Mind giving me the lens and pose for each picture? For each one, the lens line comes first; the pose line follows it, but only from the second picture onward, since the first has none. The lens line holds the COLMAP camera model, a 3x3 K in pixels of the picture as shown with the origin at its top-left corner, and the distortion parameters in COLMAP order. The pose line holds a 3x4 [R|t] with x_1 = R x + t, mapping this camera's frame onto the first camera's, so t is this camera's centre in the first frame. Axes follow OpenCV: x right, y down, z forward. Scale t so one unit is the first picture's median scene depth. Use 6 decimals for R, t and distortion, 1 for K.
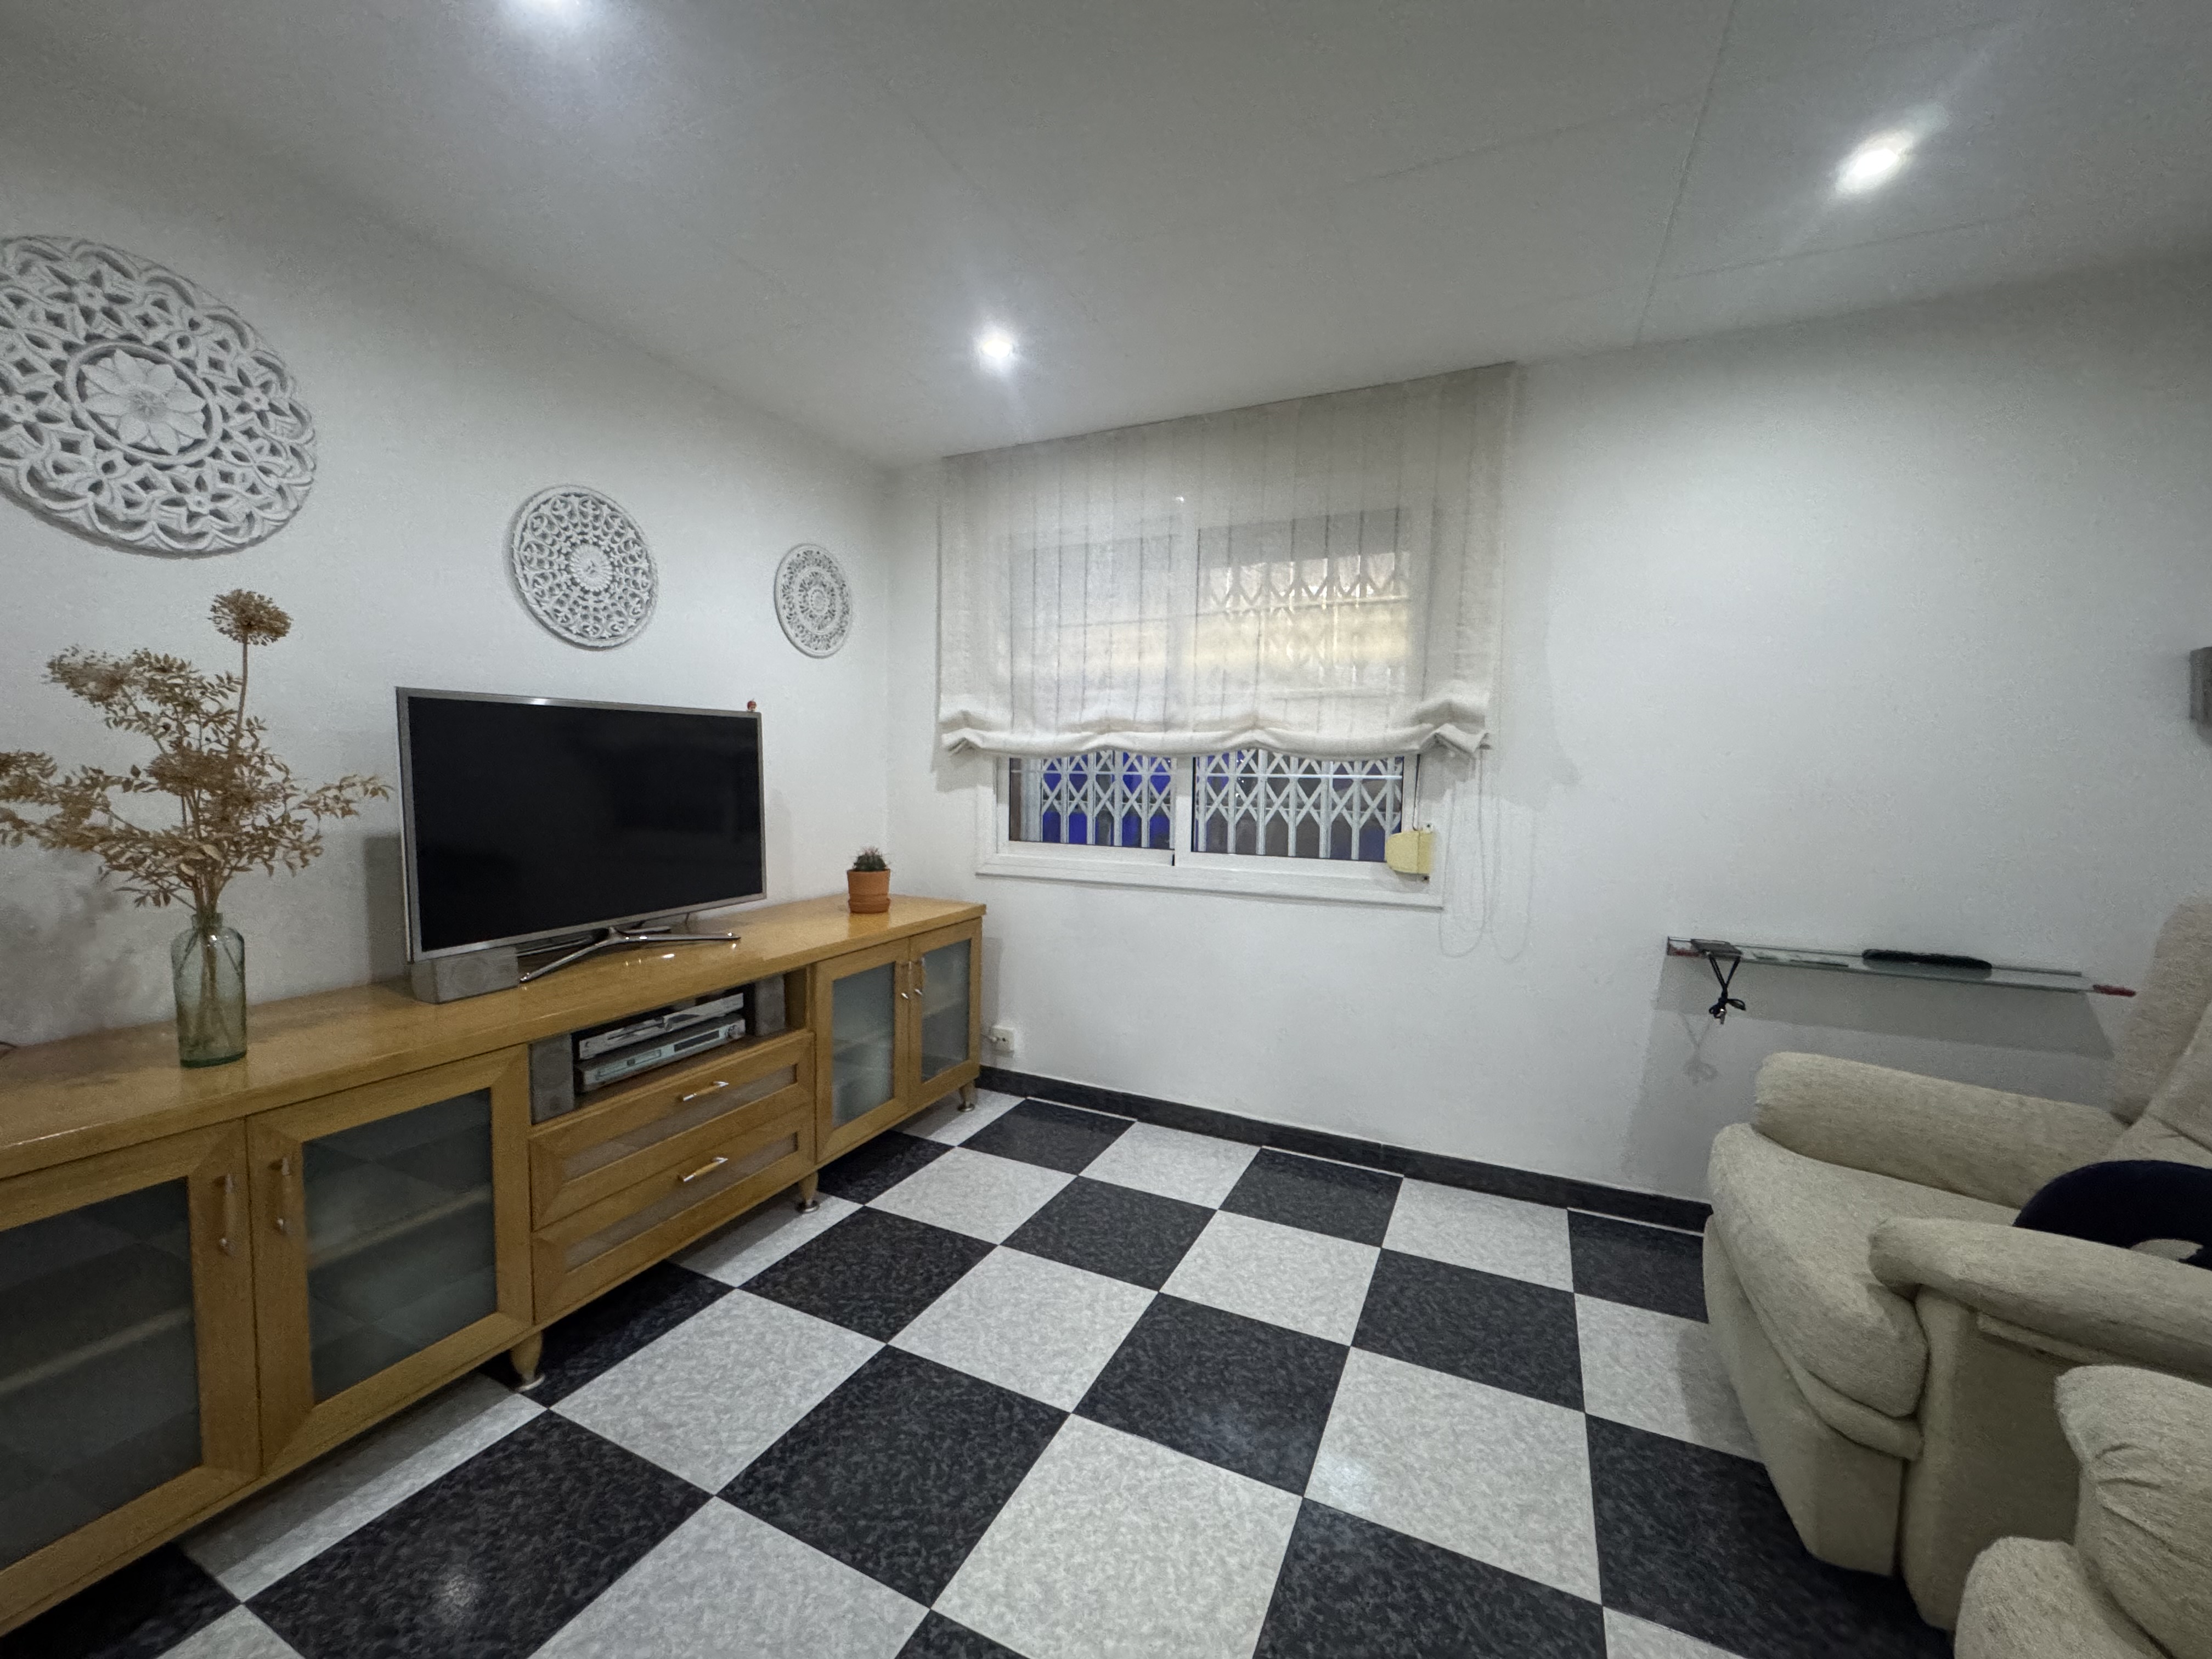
lens RADIAL K [[884.7, 0, 1102.8], [0, 884.7, 830.3], [0, 0, 1]] dist [-0.005817, 0.000869]
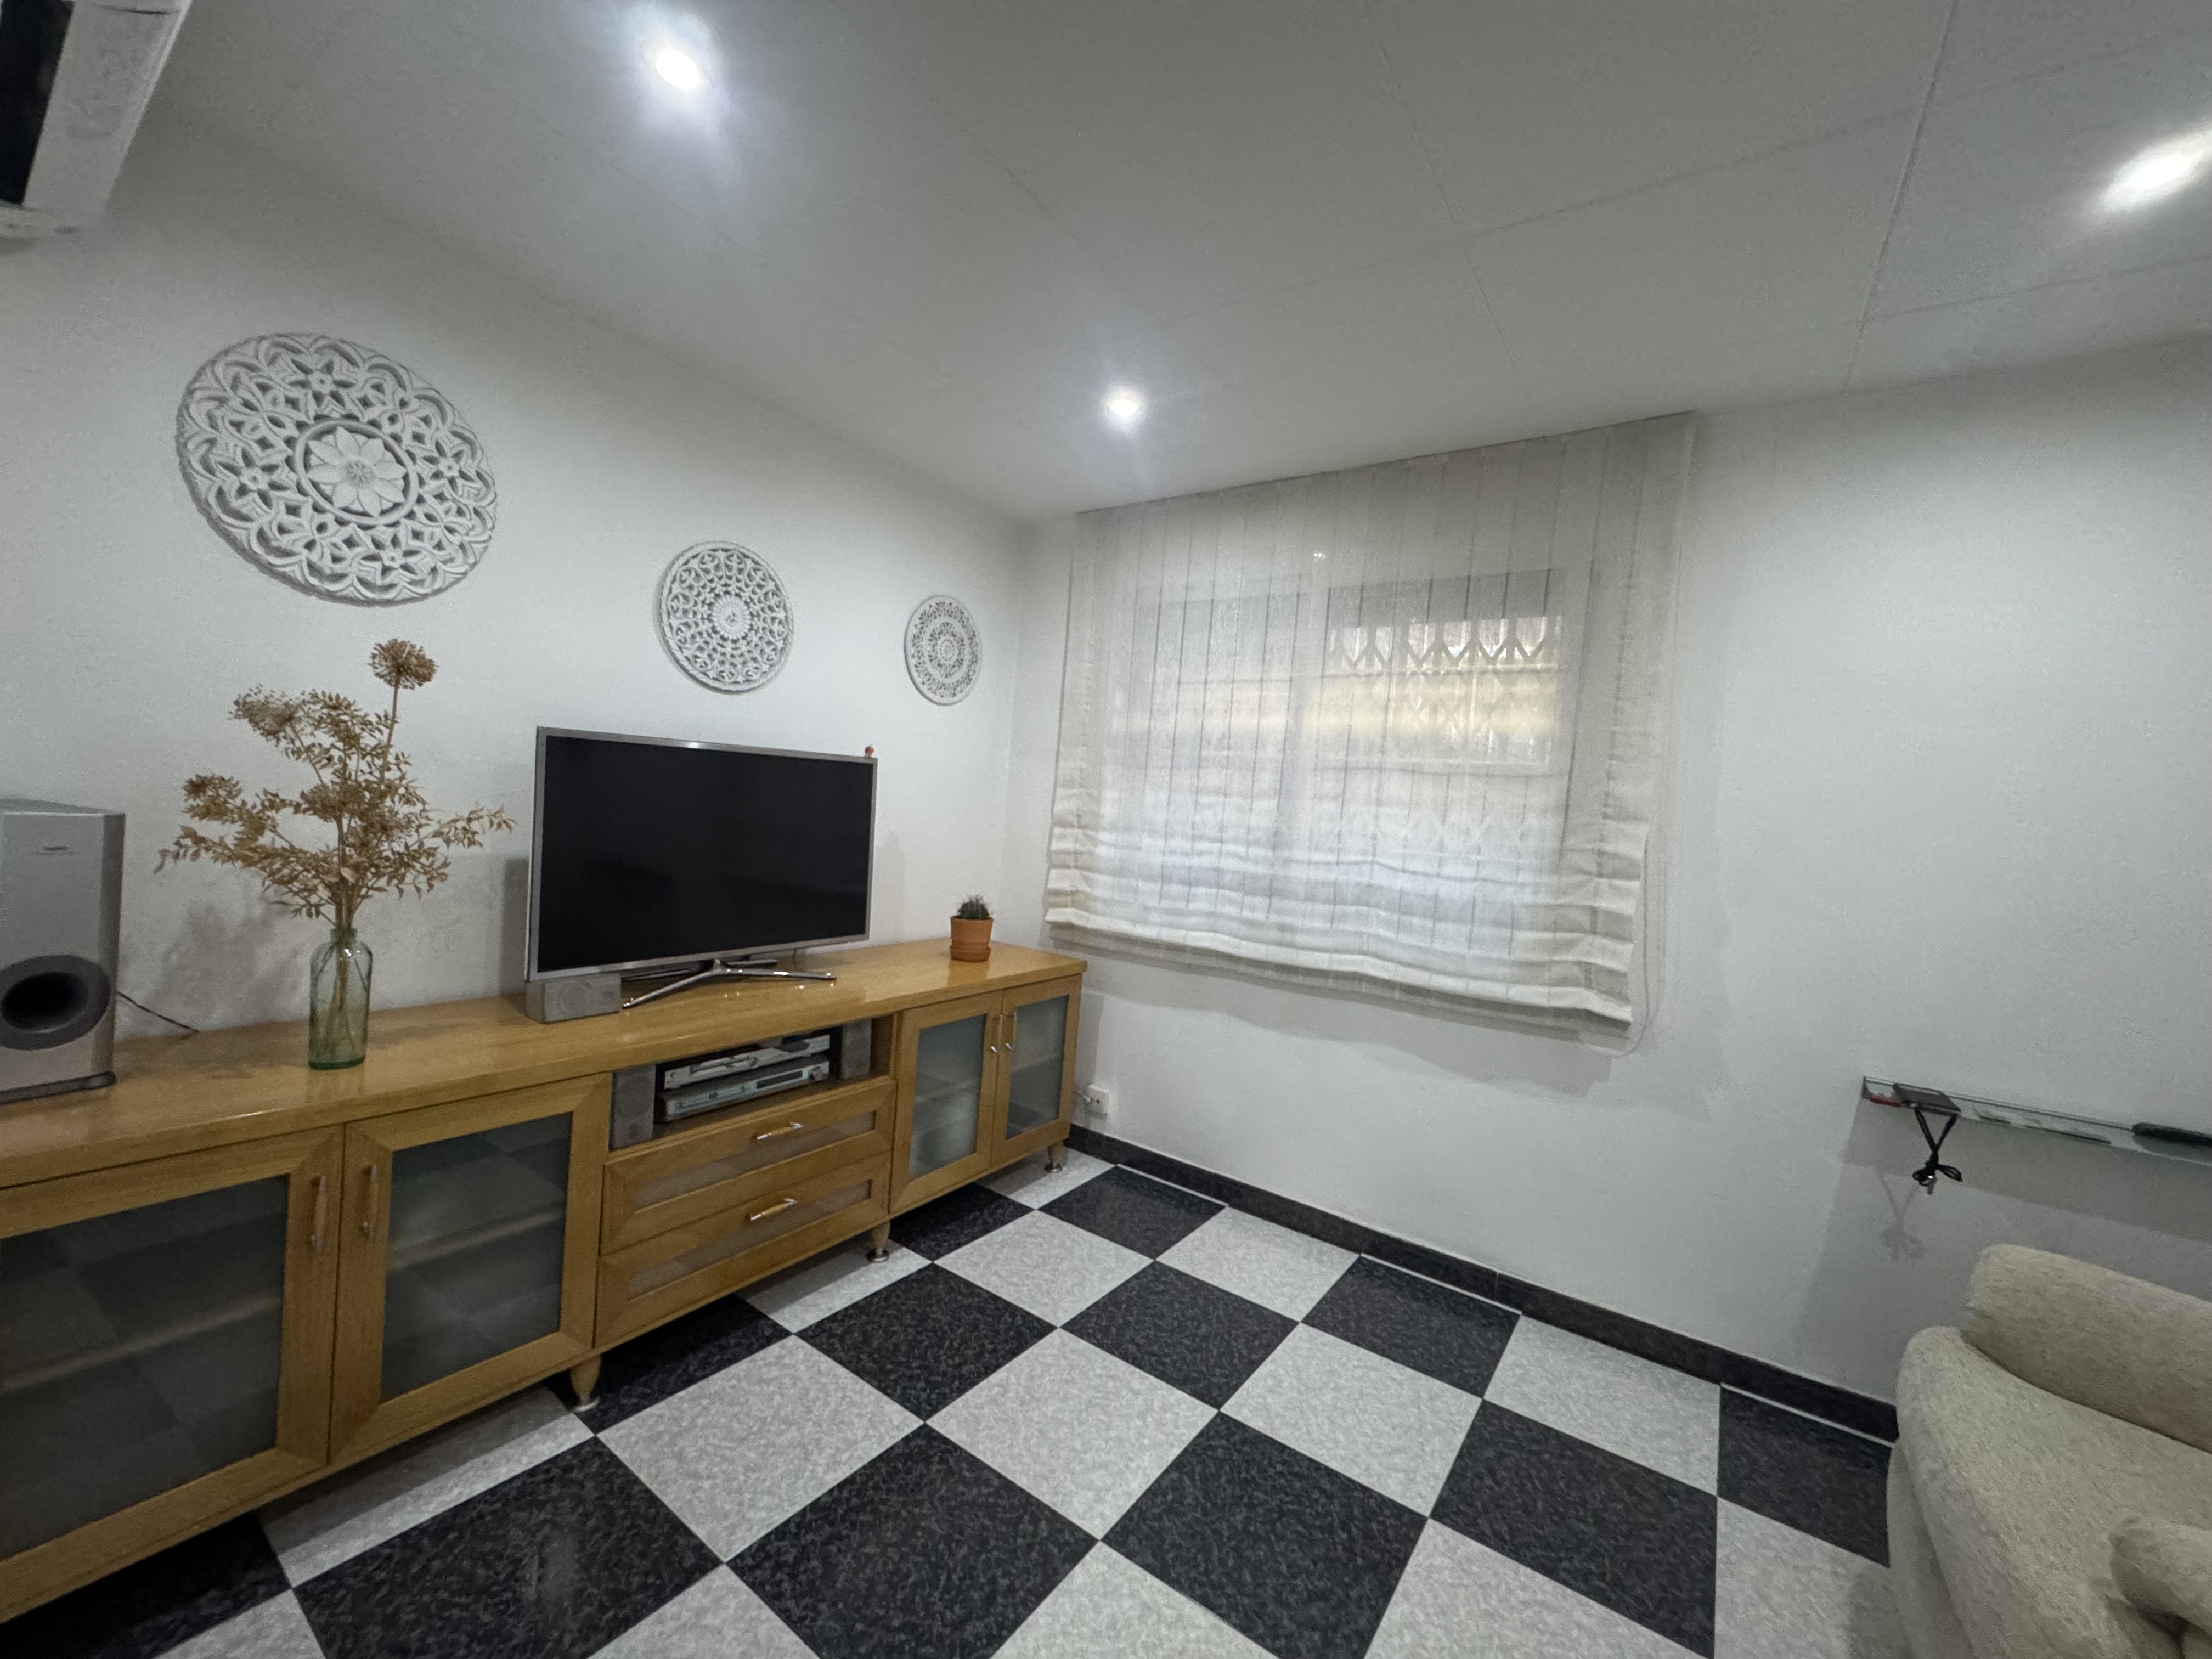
lens RADIAL K [[884.7, 0, 1102.2], [0, 884.7, 830.2], [0, 0, 1]] dist [-0.005817, 0.000869]
pose [[0.983413, 0.061807, -0.170525, 0.061810], [-0.069671, 0.996747, -0.040524, -0.032584], [0.167465, 0.051733, 0.984520, 0.044839]]
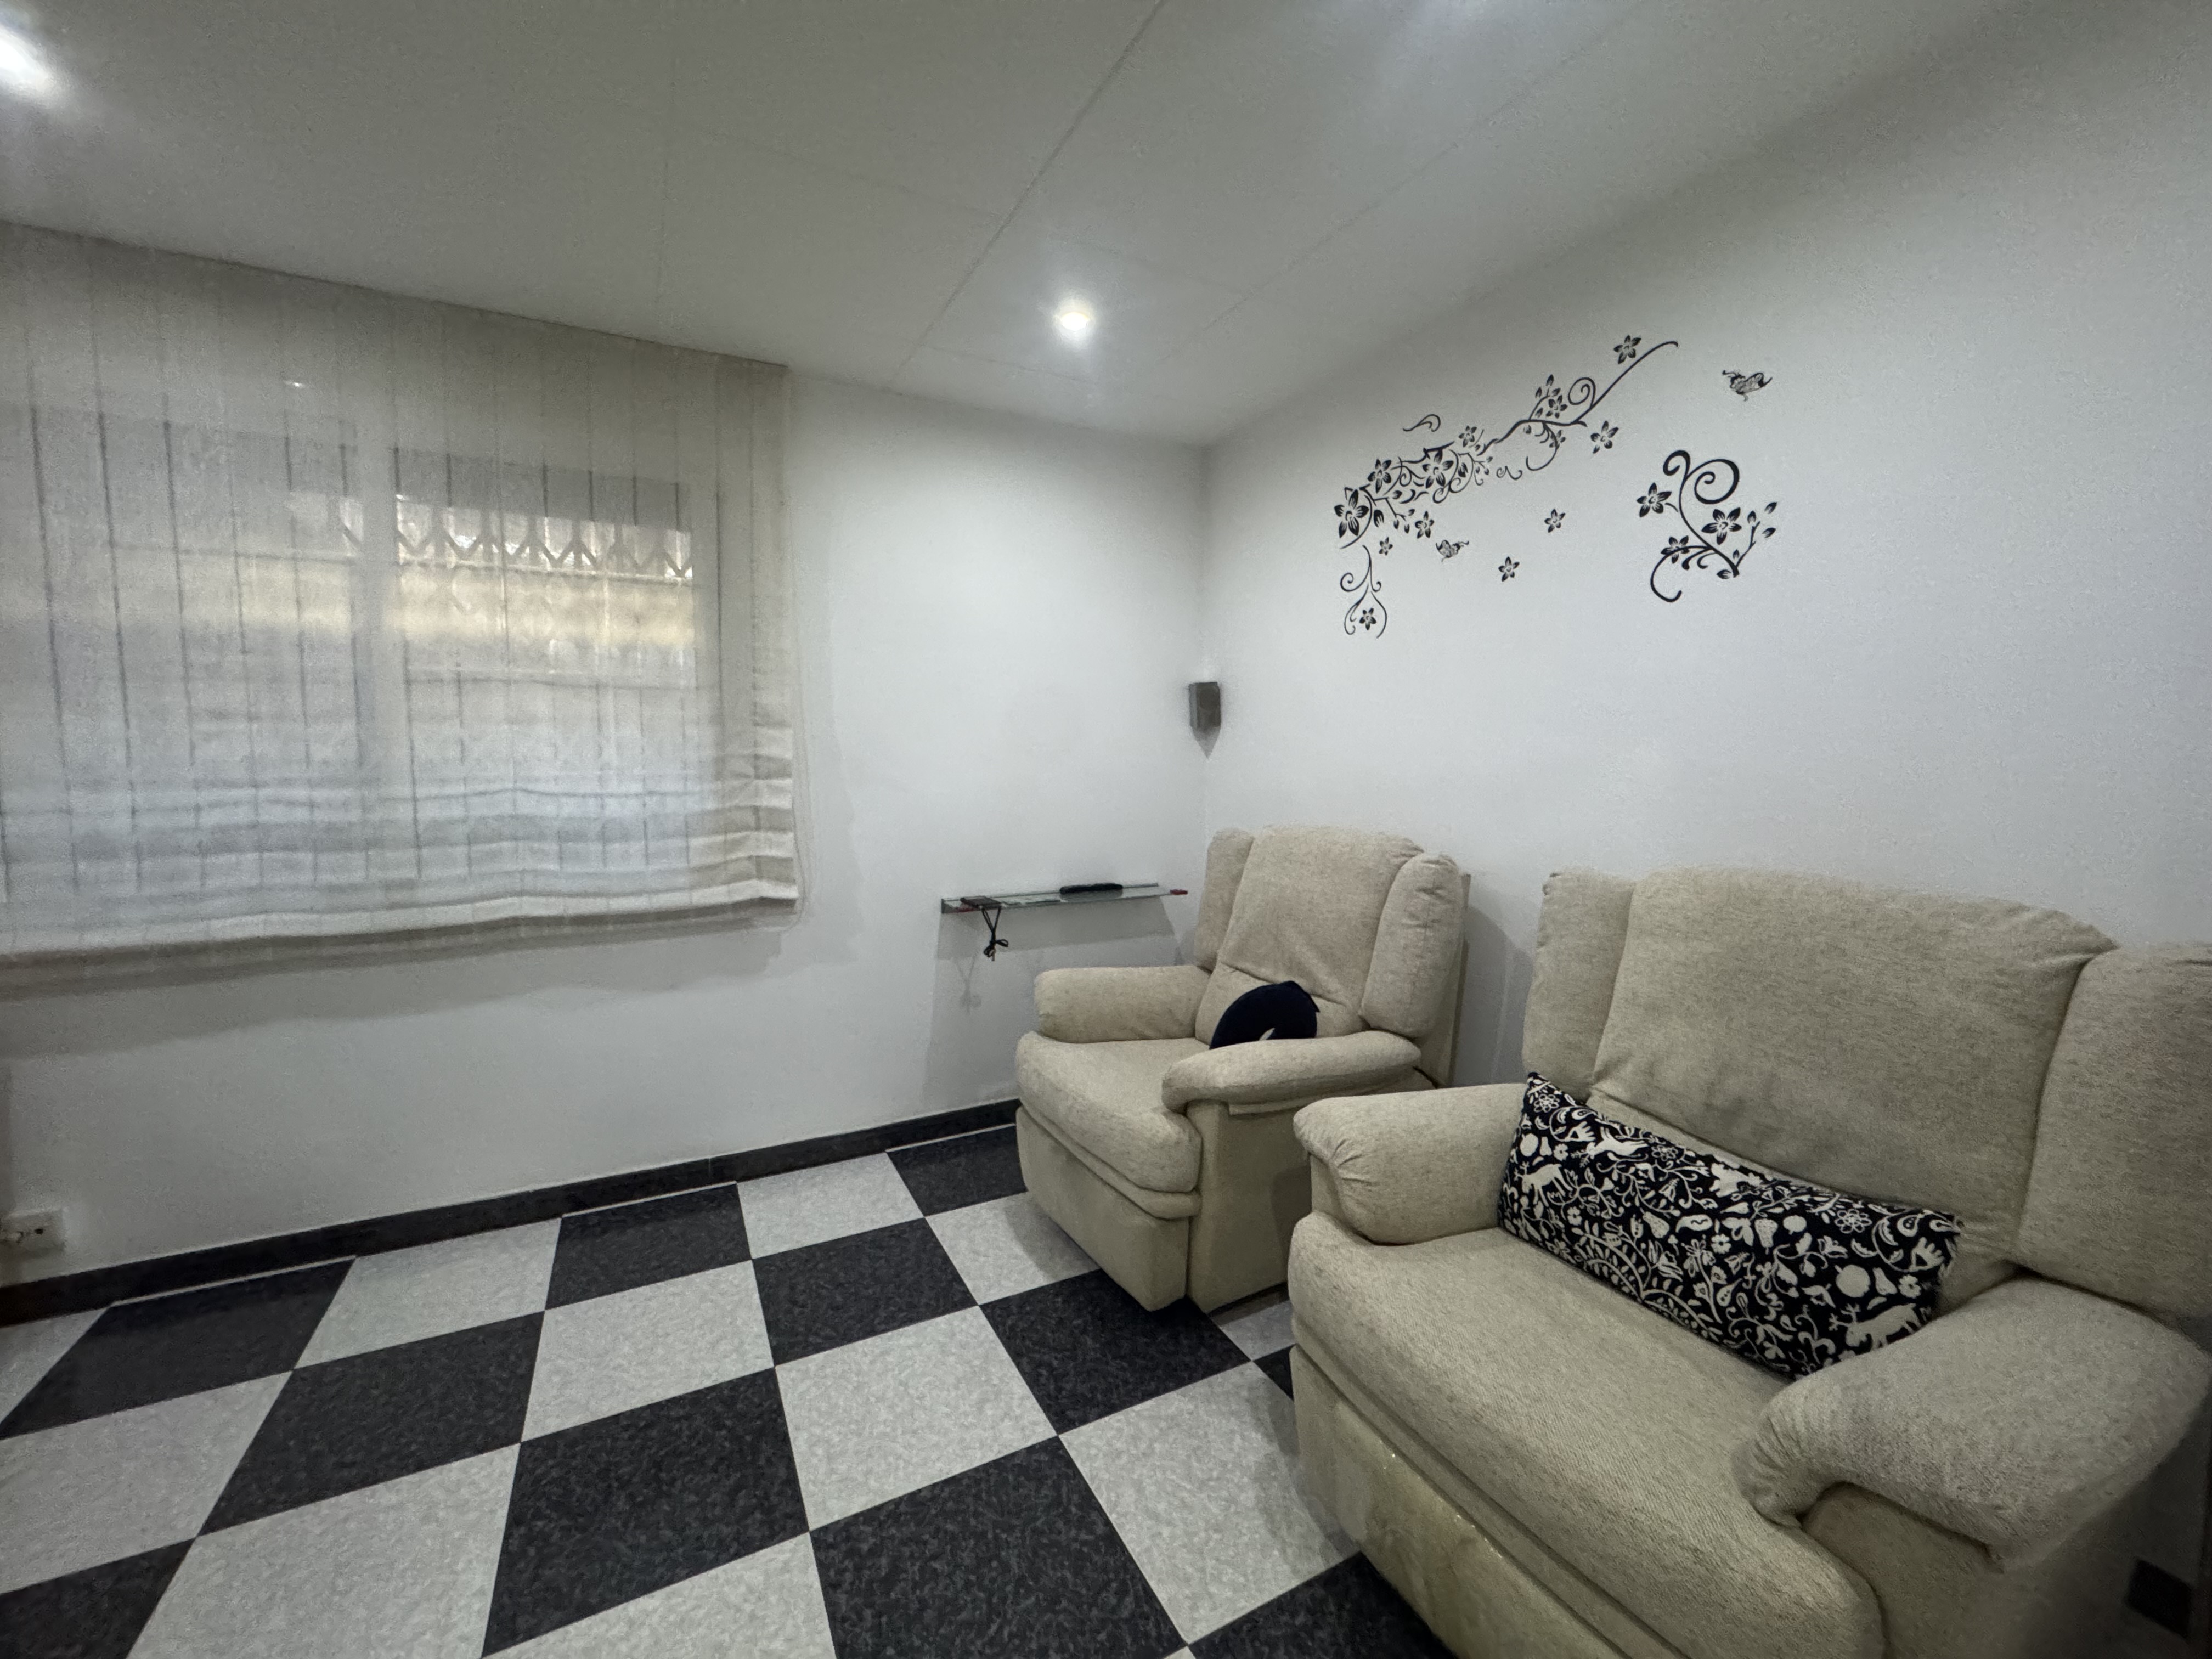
lens RADIAL K [[884.7, 0, 1105.7], [0, 884.7, 828.2], [0, 0, 1]] dist [-0.005817, 0.000869]
pose [[0.601455, -0.080827, 0.794808, -0.197352], [0.065402, 0.996511, 0.051848, -0.025891], [-0.796225, 0.020798, 0.604643, 0.102722]]
